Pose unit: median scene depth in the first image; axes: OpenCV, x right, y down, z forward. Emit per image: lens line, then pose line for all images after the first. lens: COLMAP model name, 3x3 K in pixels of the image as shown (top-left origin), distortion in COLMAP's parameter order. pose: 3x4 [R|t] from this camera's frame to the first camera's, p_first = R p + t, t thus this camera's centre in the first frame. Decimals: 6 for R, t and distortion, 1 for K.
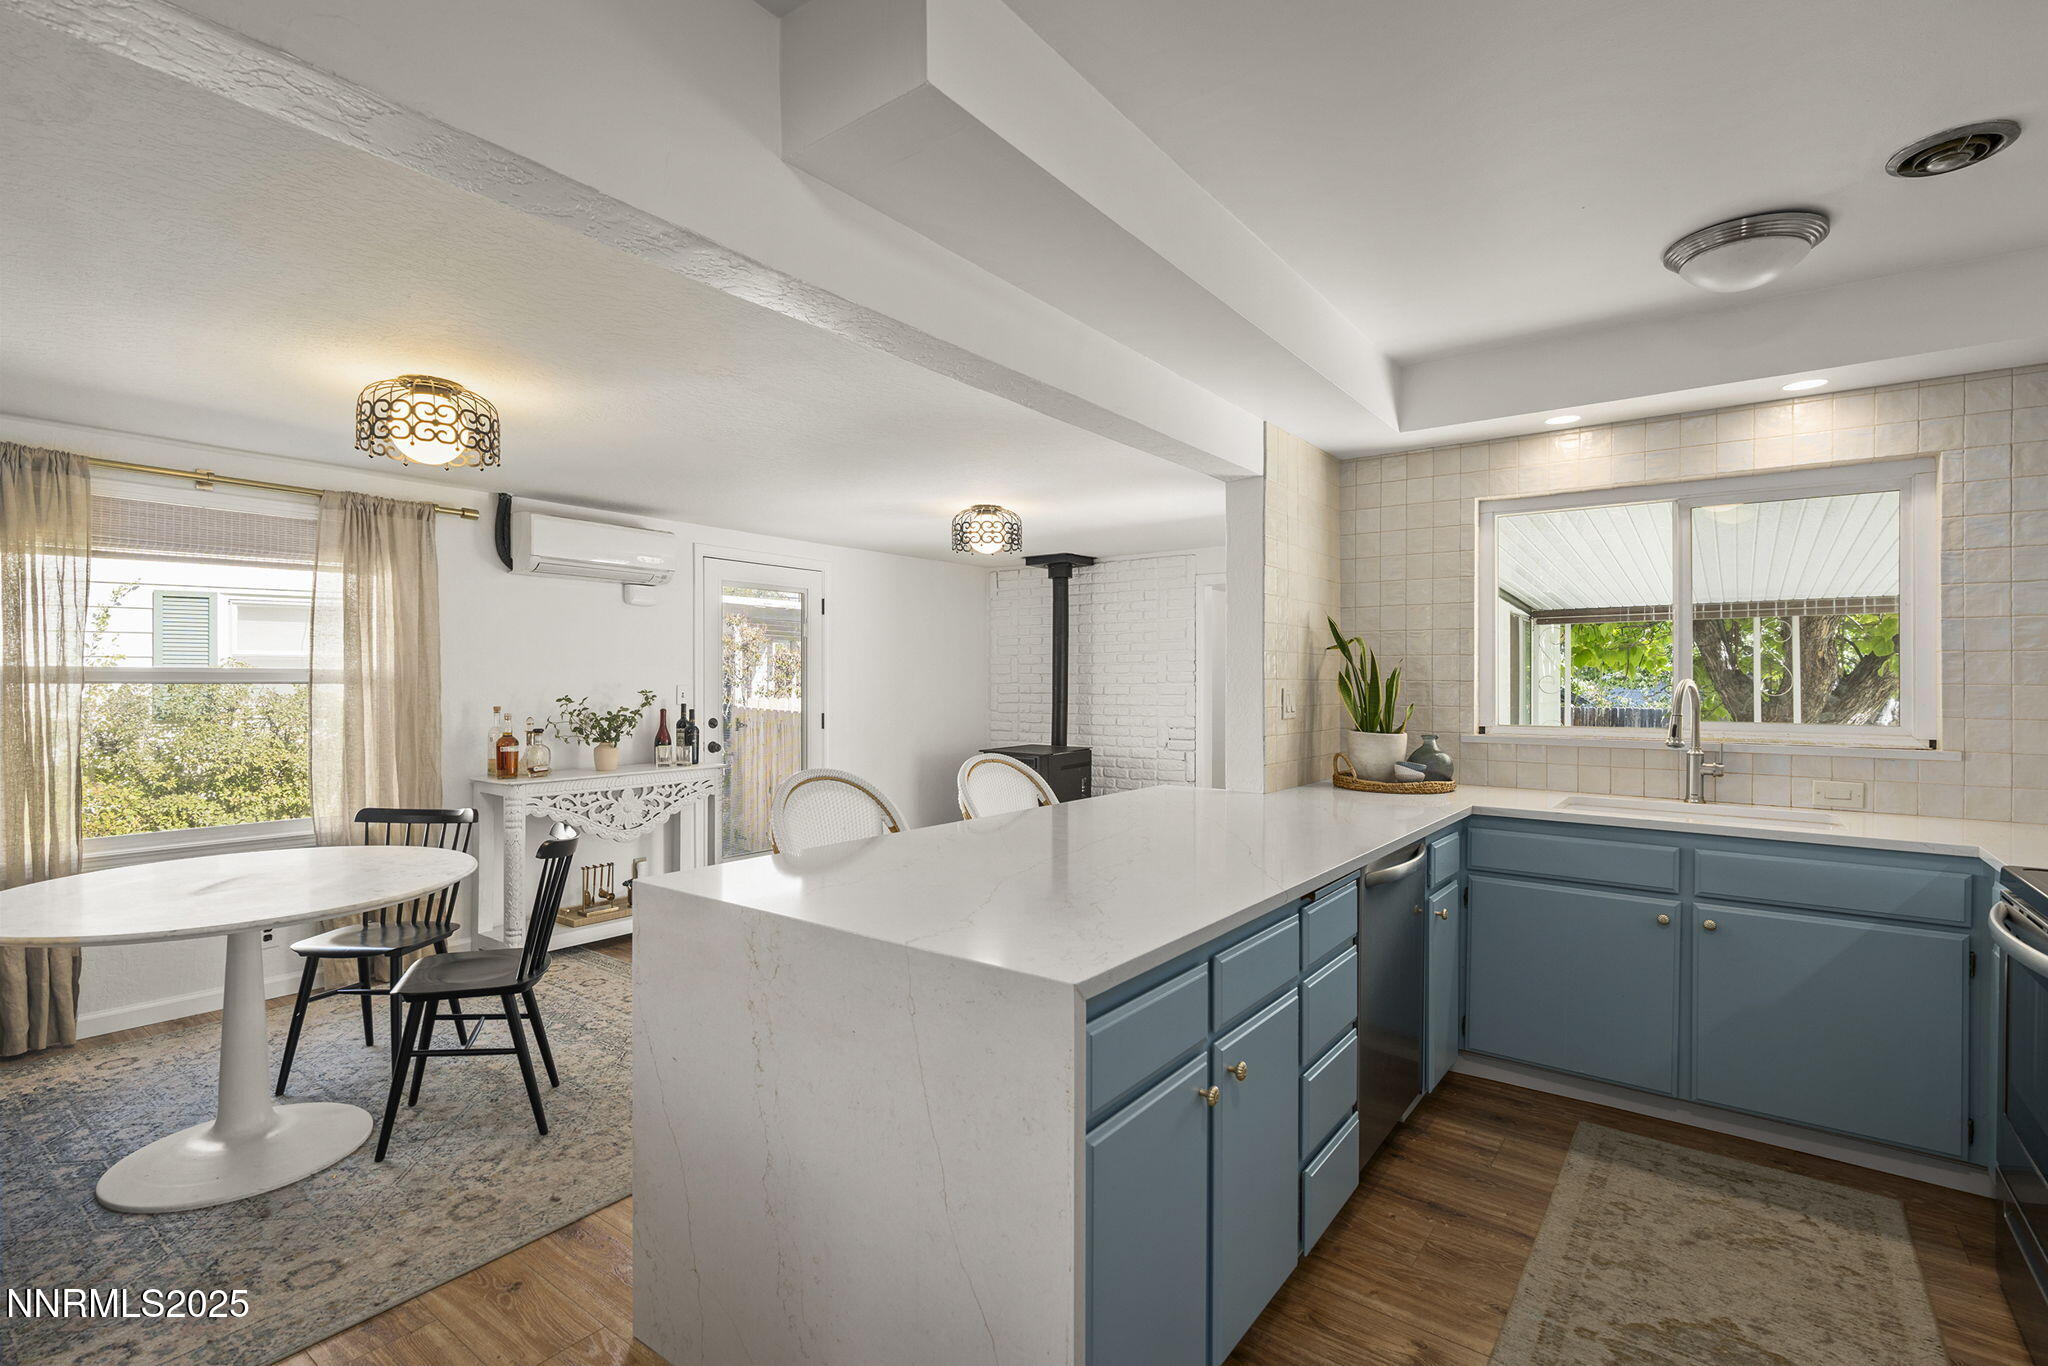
lens RADIAL K [[949.8, 0, 1028.7], [0, 949.8, 680.9], [0, 0, 1]] dist [-0.005096, 0.002587]
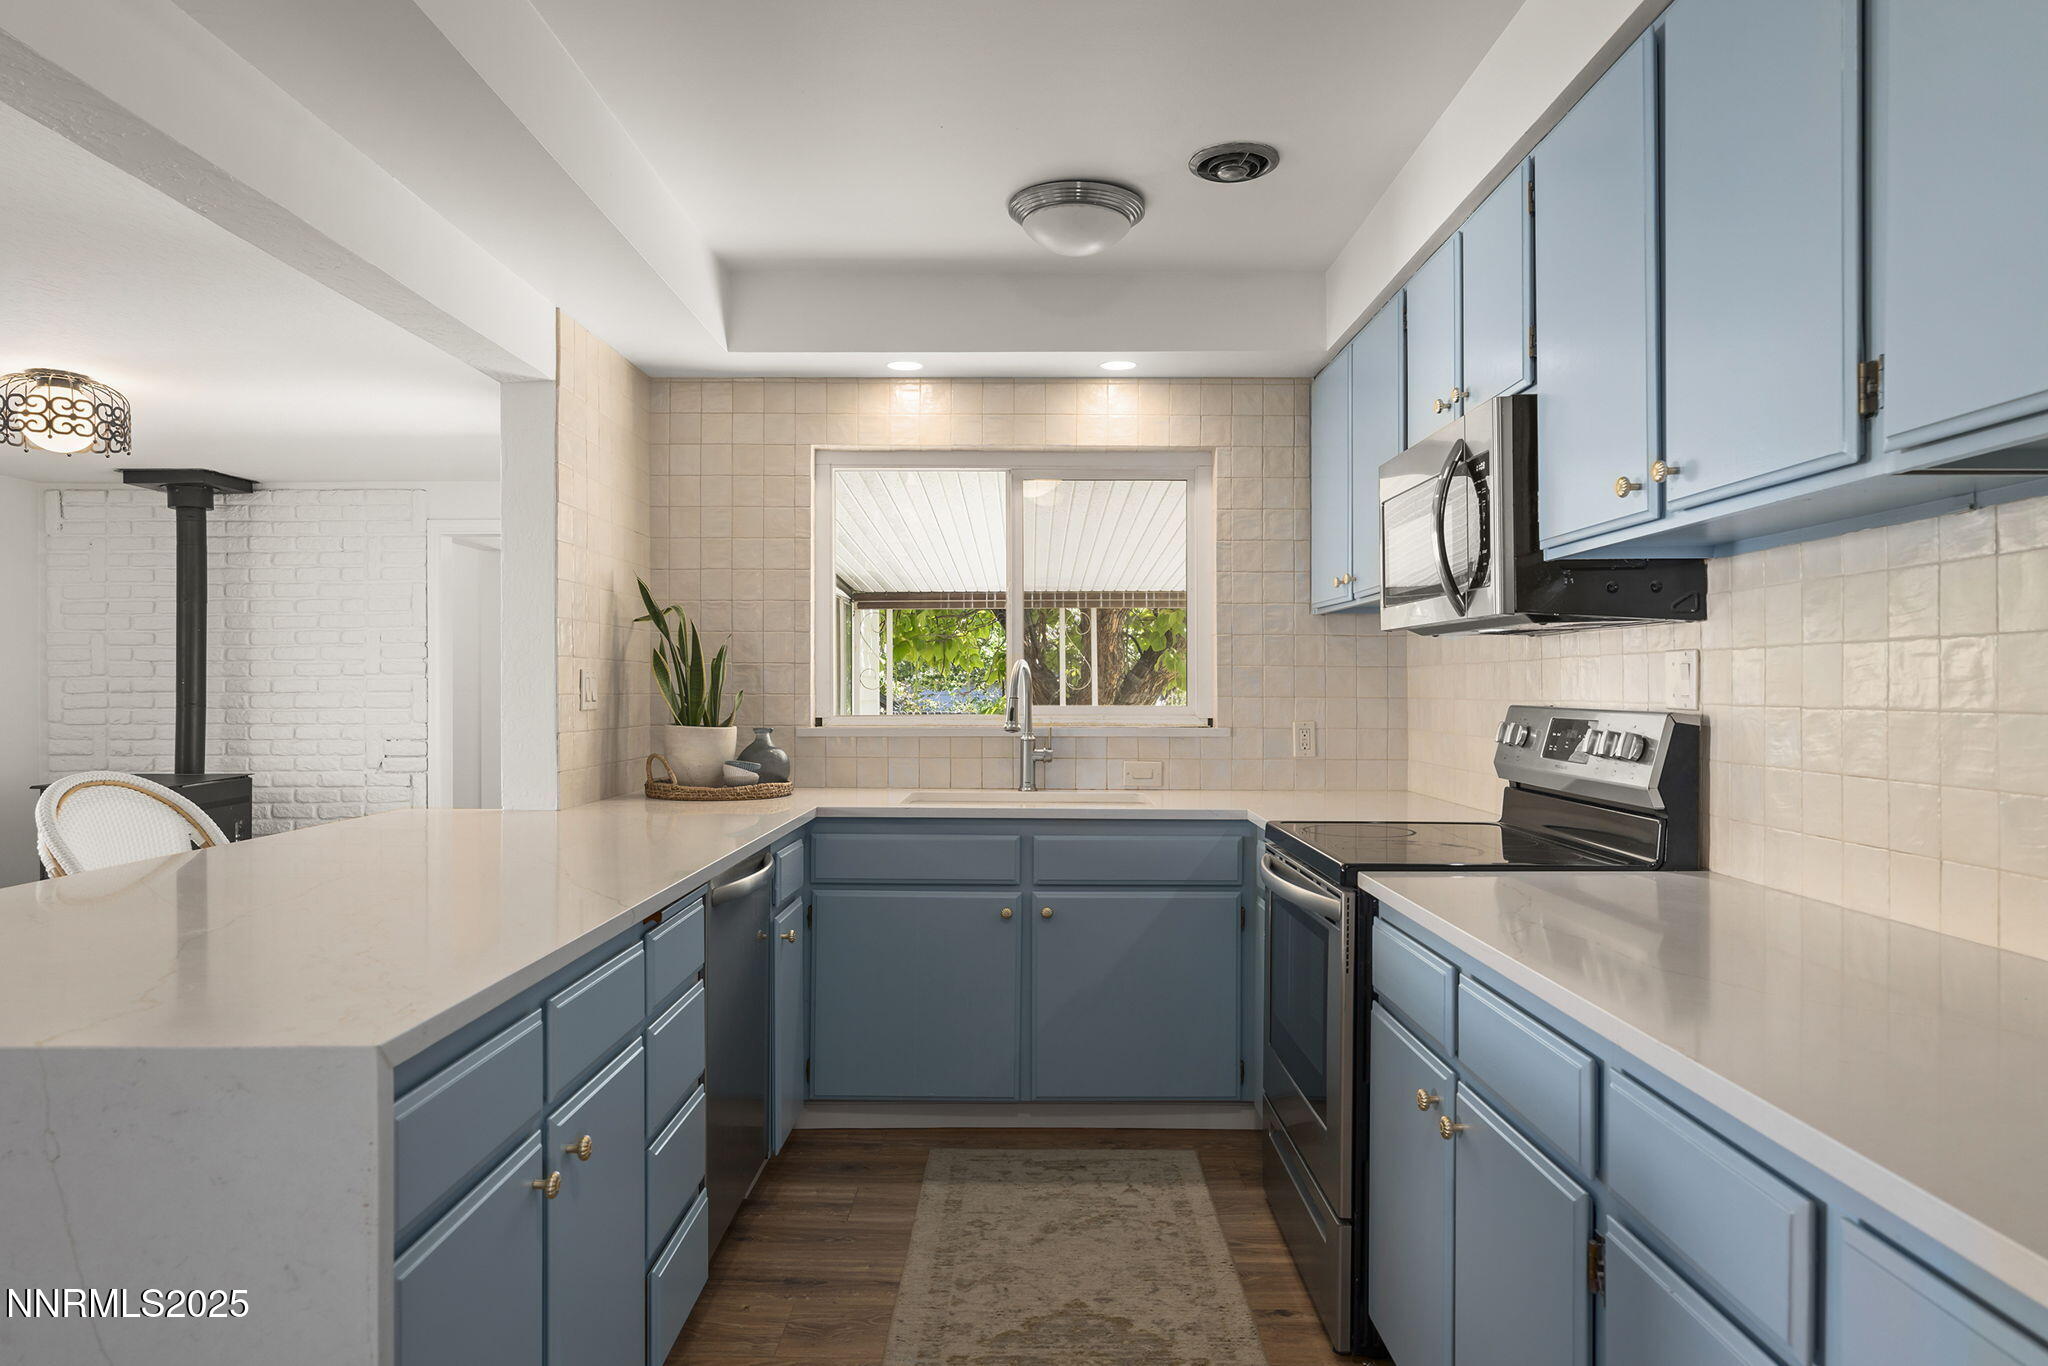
lens RADIAL K [[1254.0, 0, 1035.0], [0, 1254.0, 688.3], [0, 0, 1]] dist [-0.004695, 0.001805]
pose [[0.798746, -0.003291, 0.601659, -0.047862], [0.001962, 0.999994, 0.002866, 0.024228], [-0.601665, -0.001109, 0.798748, -0.004491]]
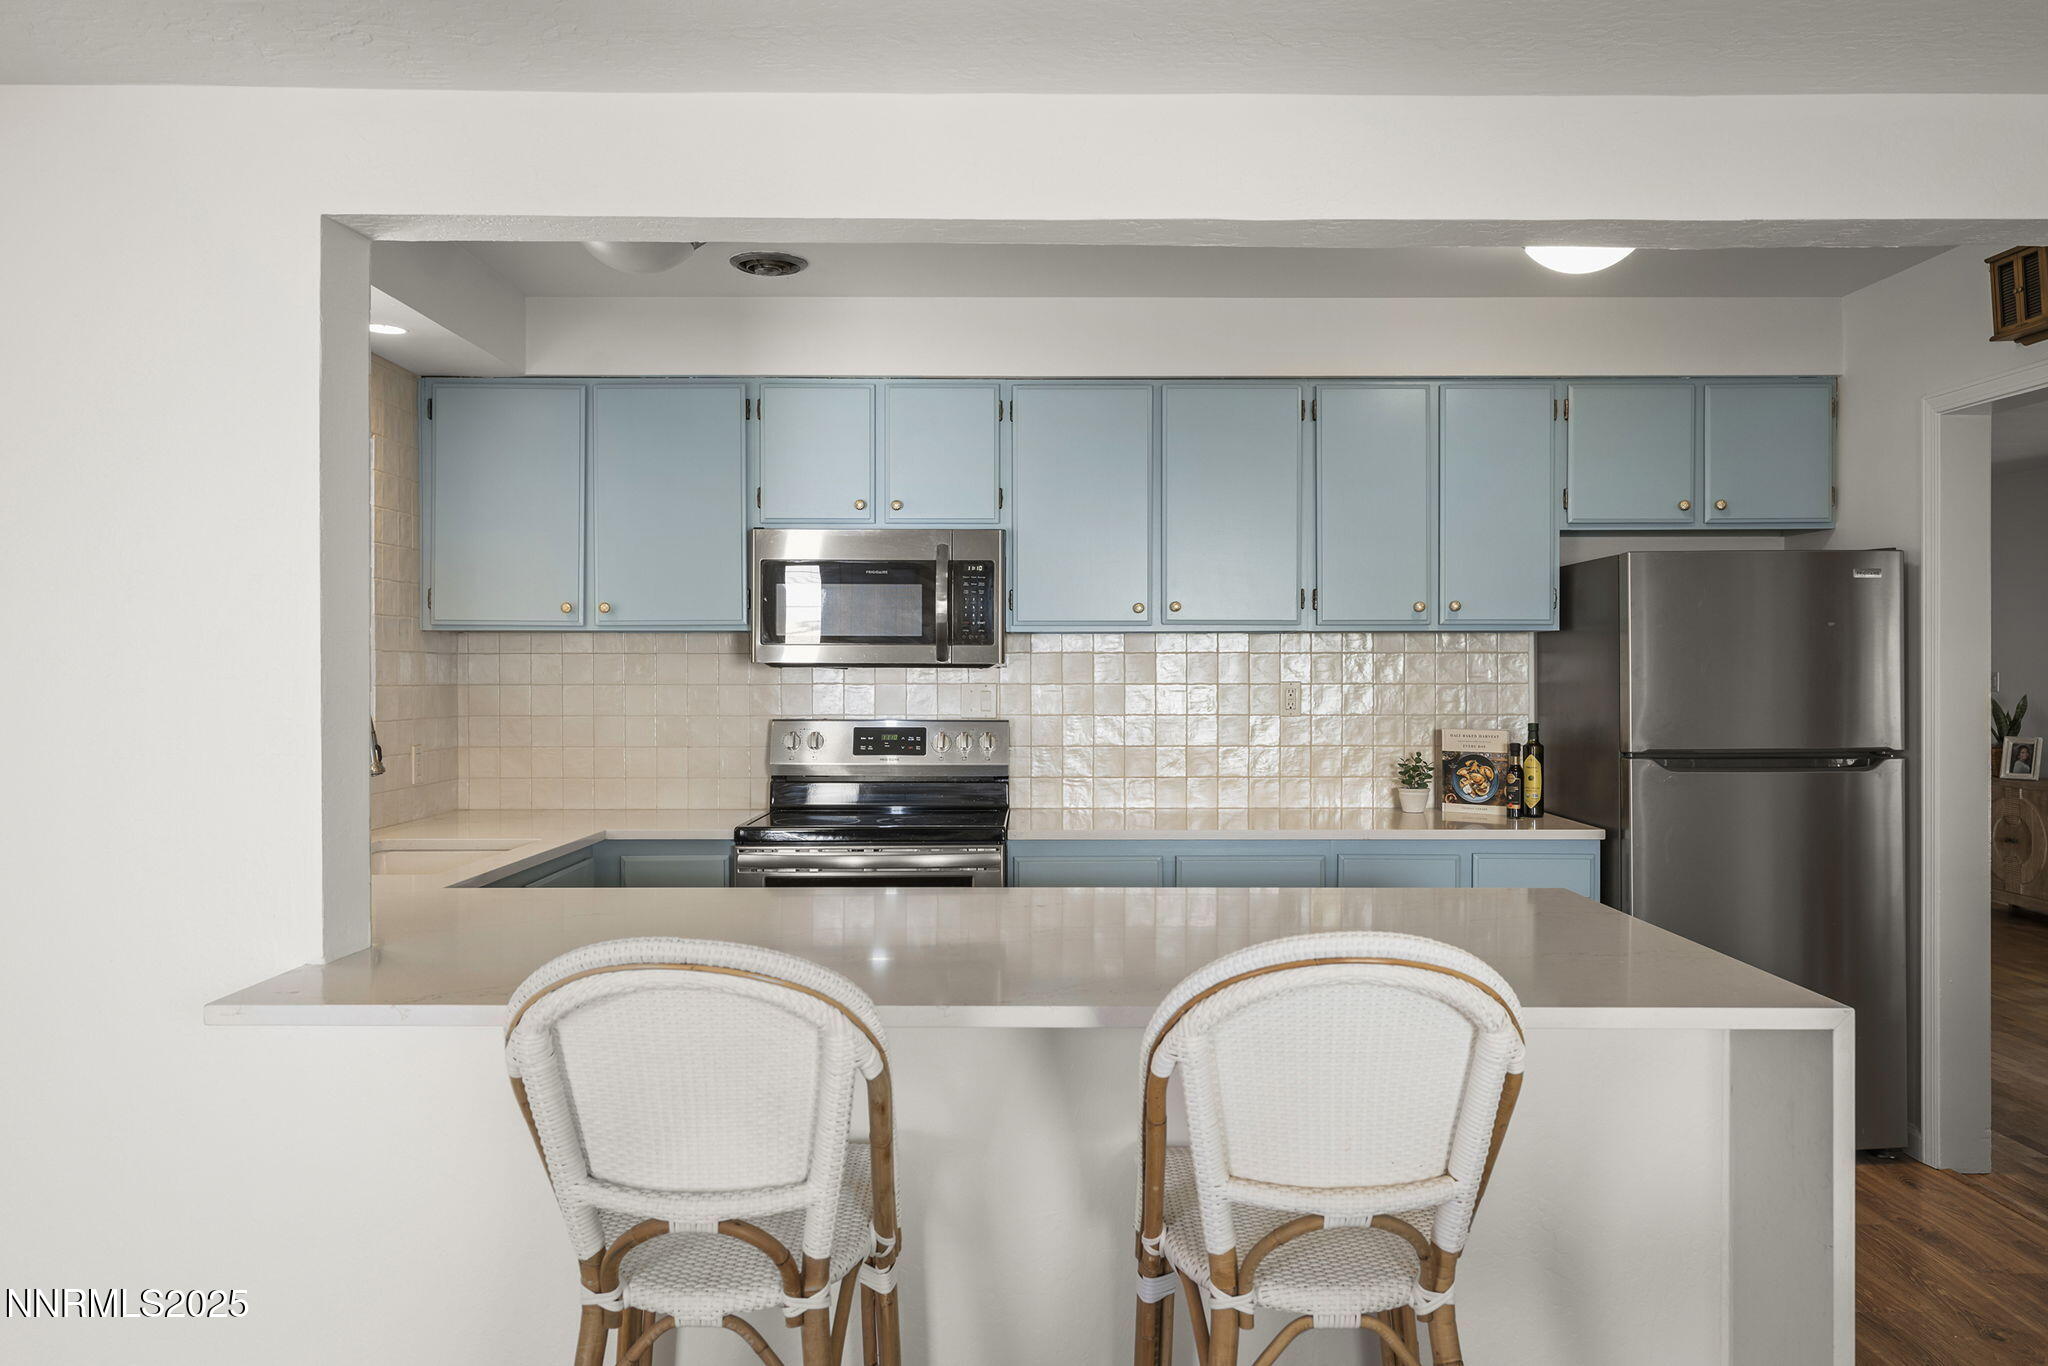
lens RADIAL K [[1526.0, 0, 1018.5], [0, 1526.0, 661.9], [0, 0, 1]] dist [0.004110, 0.005778]
pose [[-0.601379, 0.002898, 0.798959, -0.595272], [-0.001135, 0.999989, -0.004482, -0.013420], [-0.798963, -0.003603, -0.601369, 1.362261]]
